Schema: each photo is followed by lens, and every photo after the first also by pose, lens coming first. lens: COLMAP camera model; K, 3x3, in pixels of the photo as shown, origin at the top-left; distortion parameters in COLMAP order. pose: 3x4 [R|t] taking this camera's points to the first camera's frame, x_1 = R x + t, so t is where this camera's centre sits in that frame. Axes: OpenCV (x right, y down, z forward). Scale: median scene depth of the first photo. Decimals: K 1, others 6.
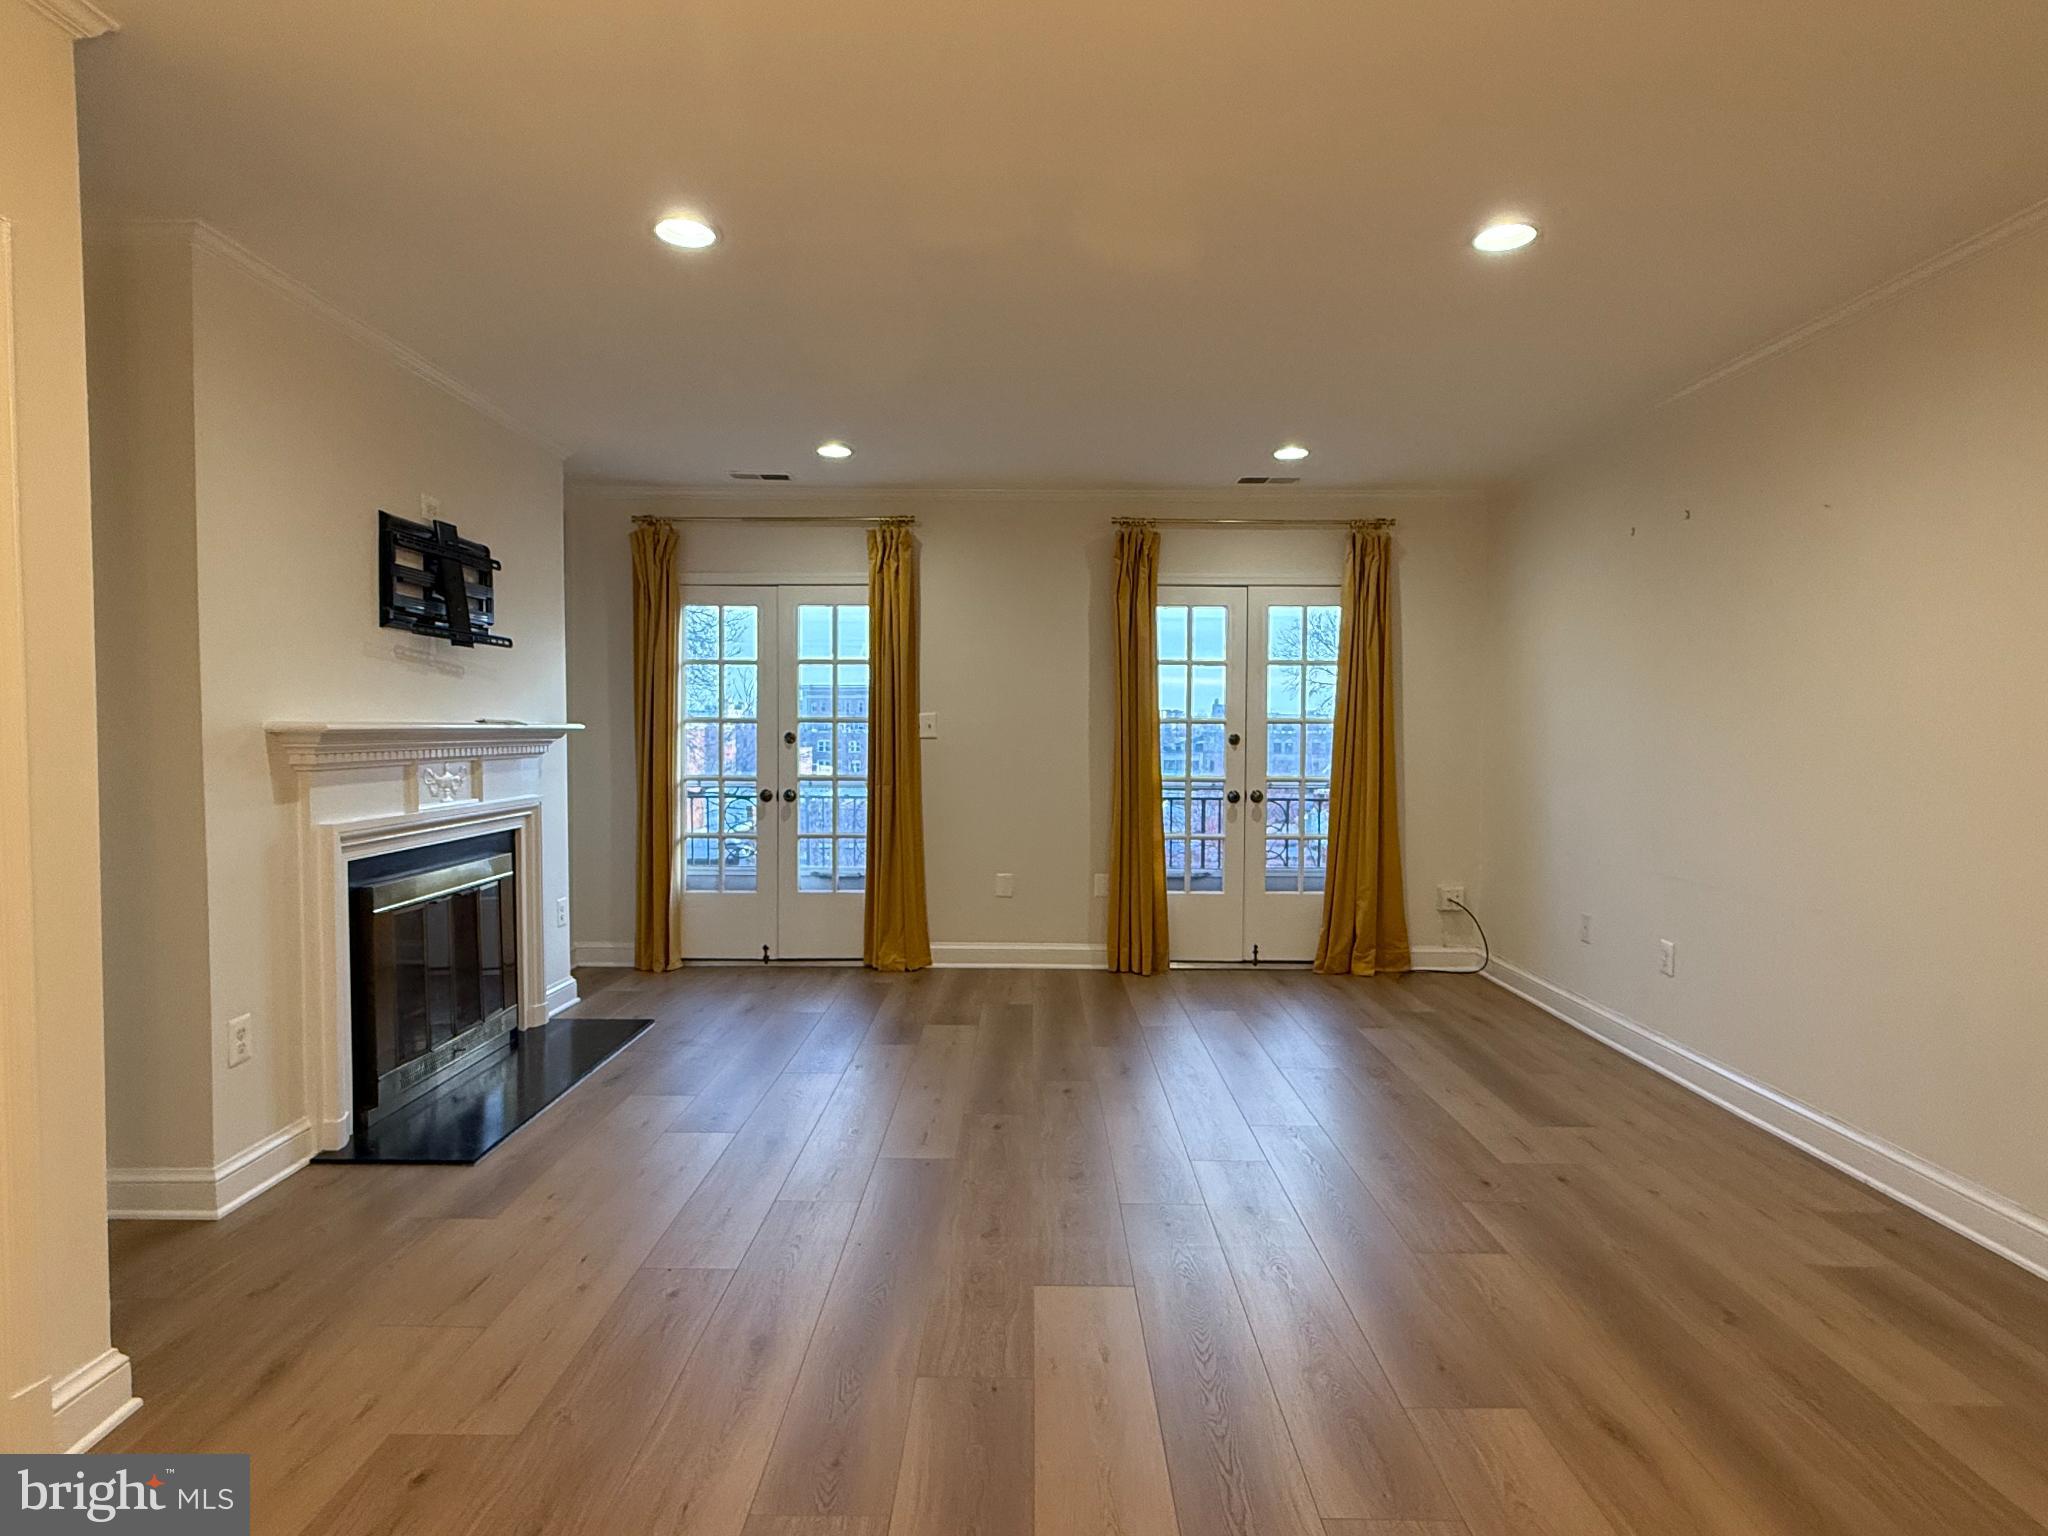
lens RADIAL K [[1129.2, 0, 1016.6], [0, 1129.2, 769.7], [0, 0, 1]] dist [0.000130, 0.003105]
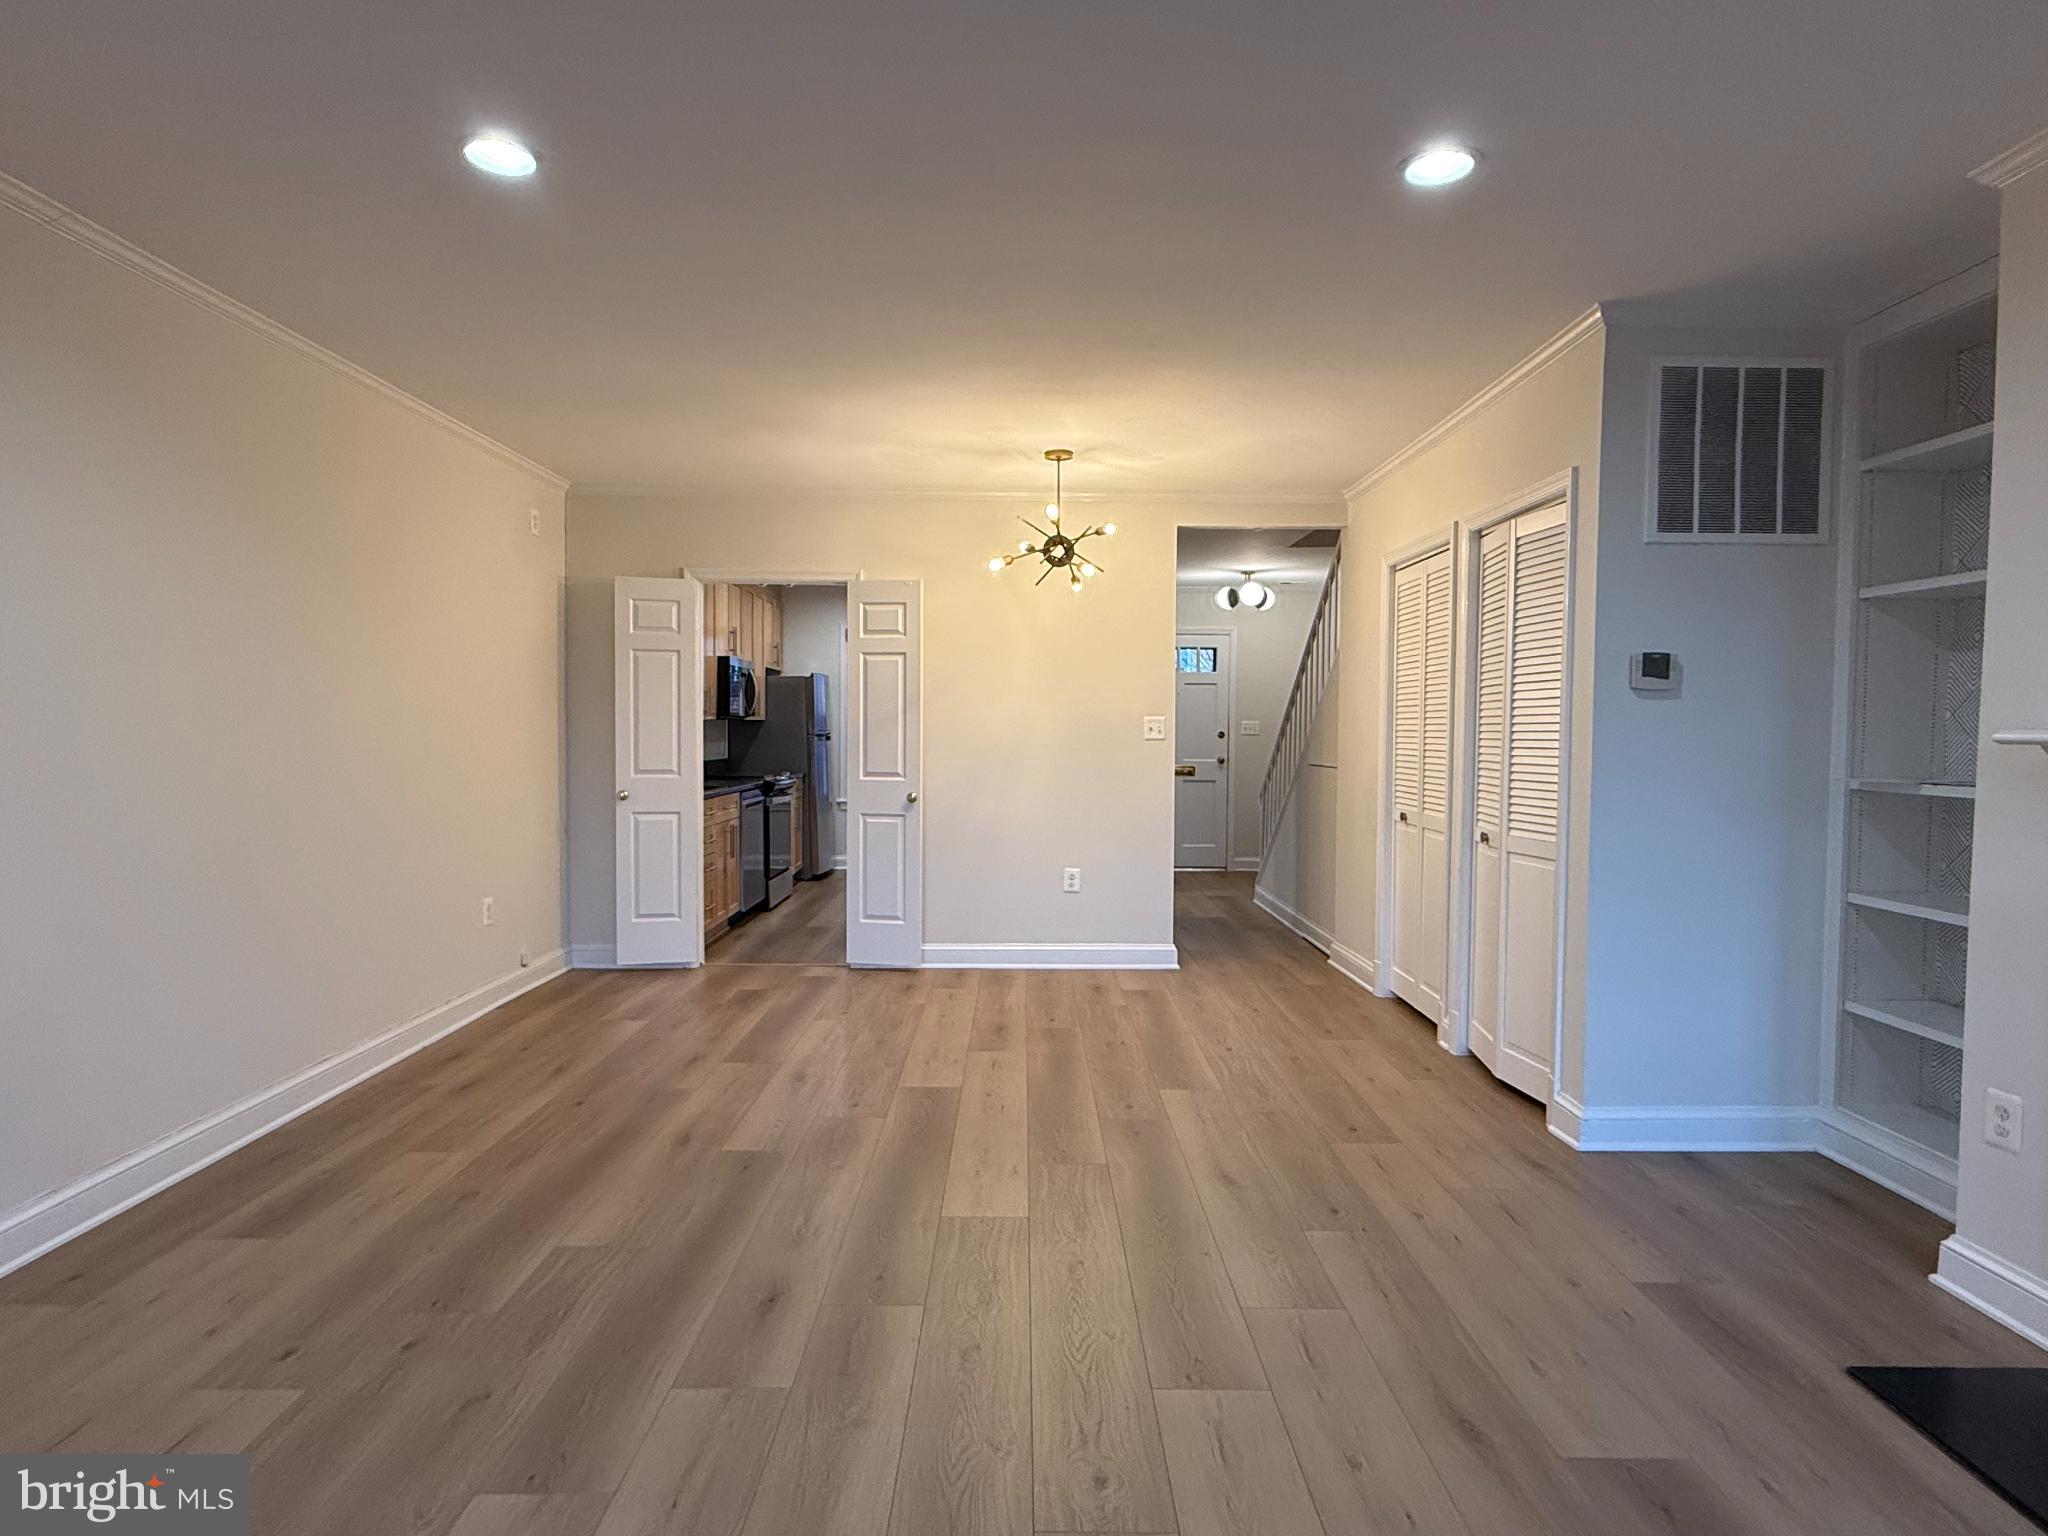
lens RADIAL K [[1129.2, 0, 1023.5], [0, 1129.2, 767.1], [0, 0, 1]] dist [0.000130, 0.003105]
pose [[-0.999836, -0.010988, -0.014391, 0.030542], [-0.012009, 0.997270, 0.072858, -0.056578], [0.013551, 0.073019, -0.997238, 1.520727]]
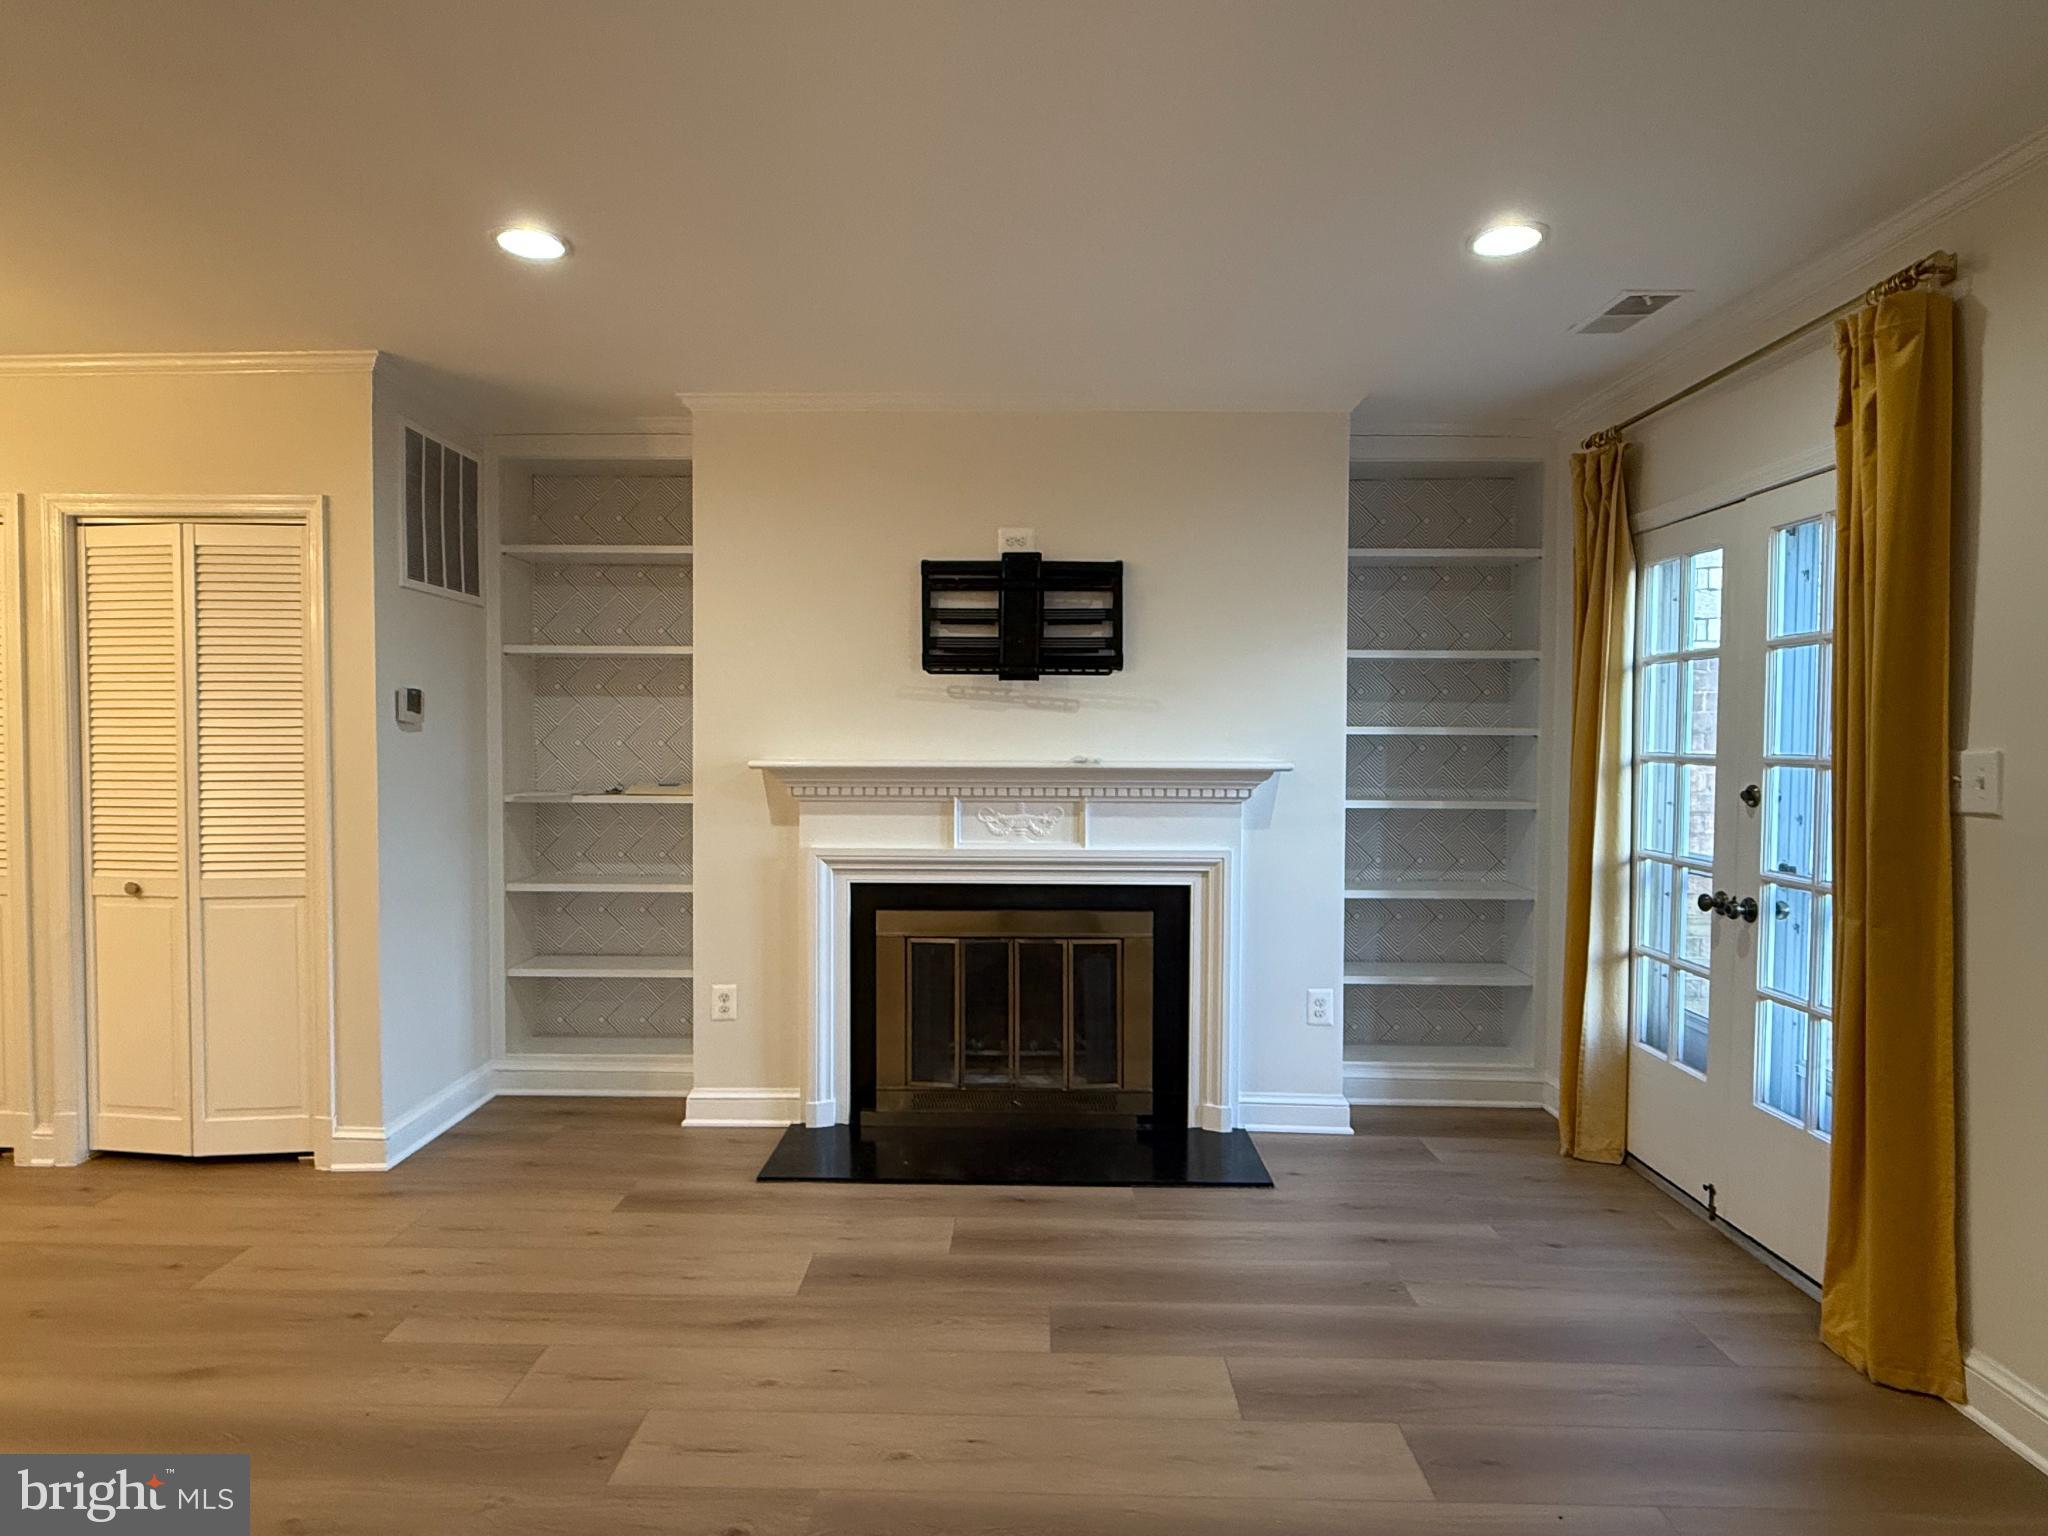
lens RADIAL K [[1129.2, 0, 1013.4], [0, 1129.2, 763.1], [0, 0, 1]] dist [0.000130, 0.003105]
pose [[-0.009380, 0.021862, -0.999717, 0.518211], [-0.041476, 0.998892, 0.022233, -0.067983], [0.999095, 0.041673, -0.008463, 1.134139]]
